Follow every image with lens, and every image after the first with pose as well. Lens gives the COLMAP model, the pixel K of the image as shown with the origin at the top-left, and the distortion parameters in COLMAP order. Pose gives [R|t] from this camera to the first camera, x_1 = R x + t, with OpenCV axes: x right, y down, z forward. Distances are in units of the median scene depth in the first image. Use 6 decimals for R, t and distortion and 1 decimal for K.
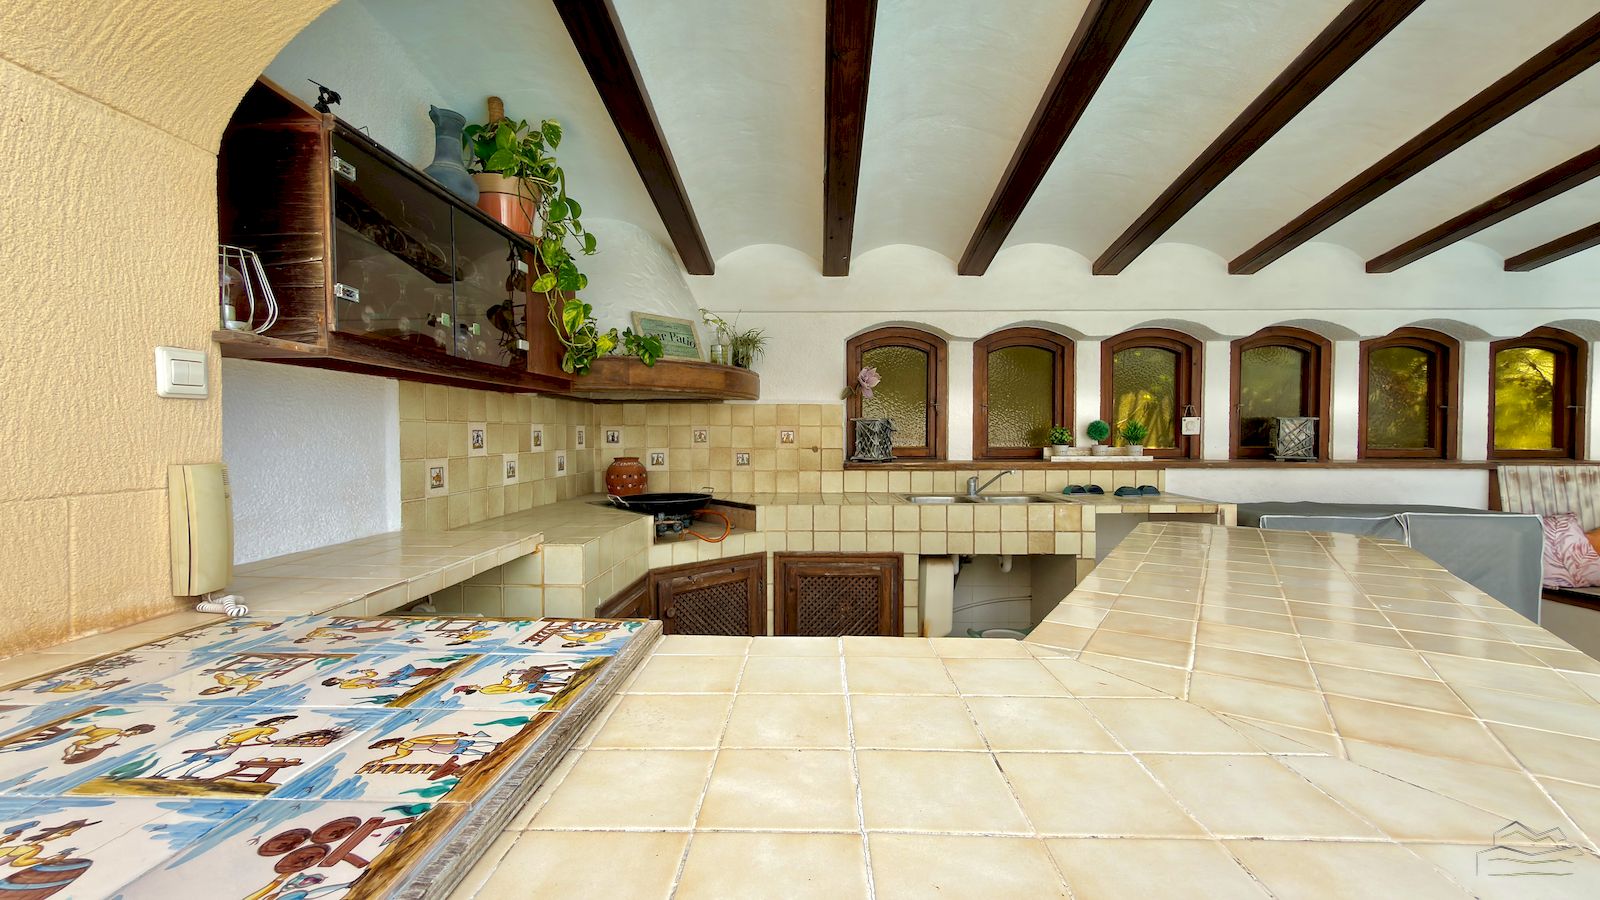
lens RADIAL K [[640.2, 0, 799.1], [0, 640.2, 449.5], [0, 0, 1]] dist [0.000938, 0.000104]
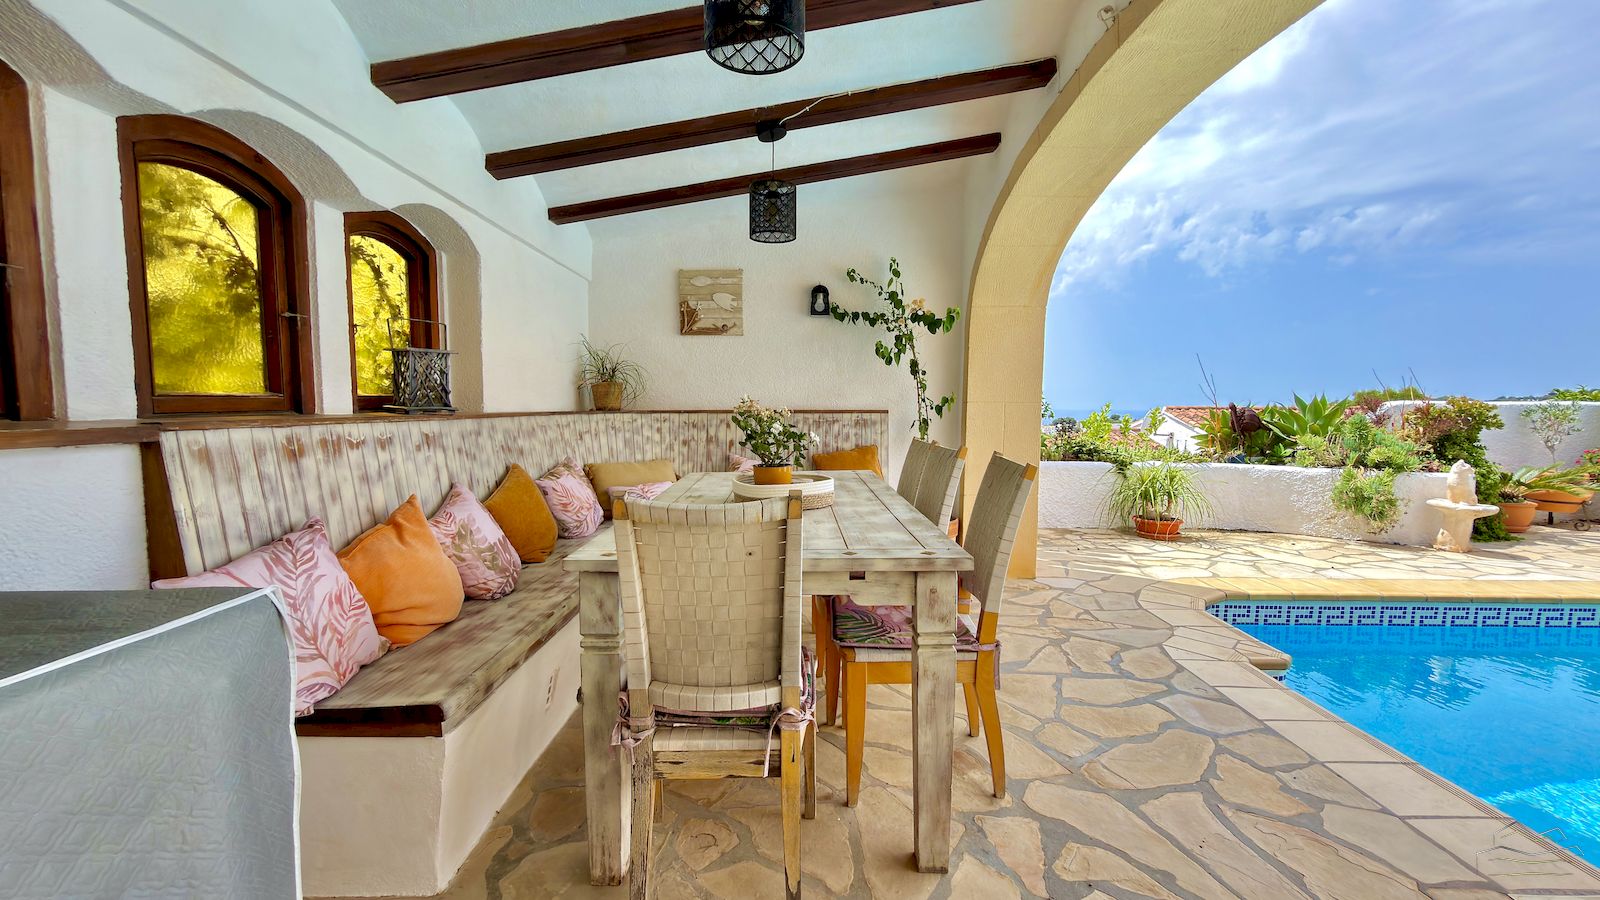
lens RADIAL K [[640.2, 0, 799.1], [0, 640.2, 449.5], [0, 0, 1]] dist [0.000938, 0.000104]
pose [[-0.006887, -0.073977, 0.997236, 0.688619], [0.018050, 0.997088, 0.074090, 0.013491], [-0.999813, 0.018510, -0.005532, 0.605476]]
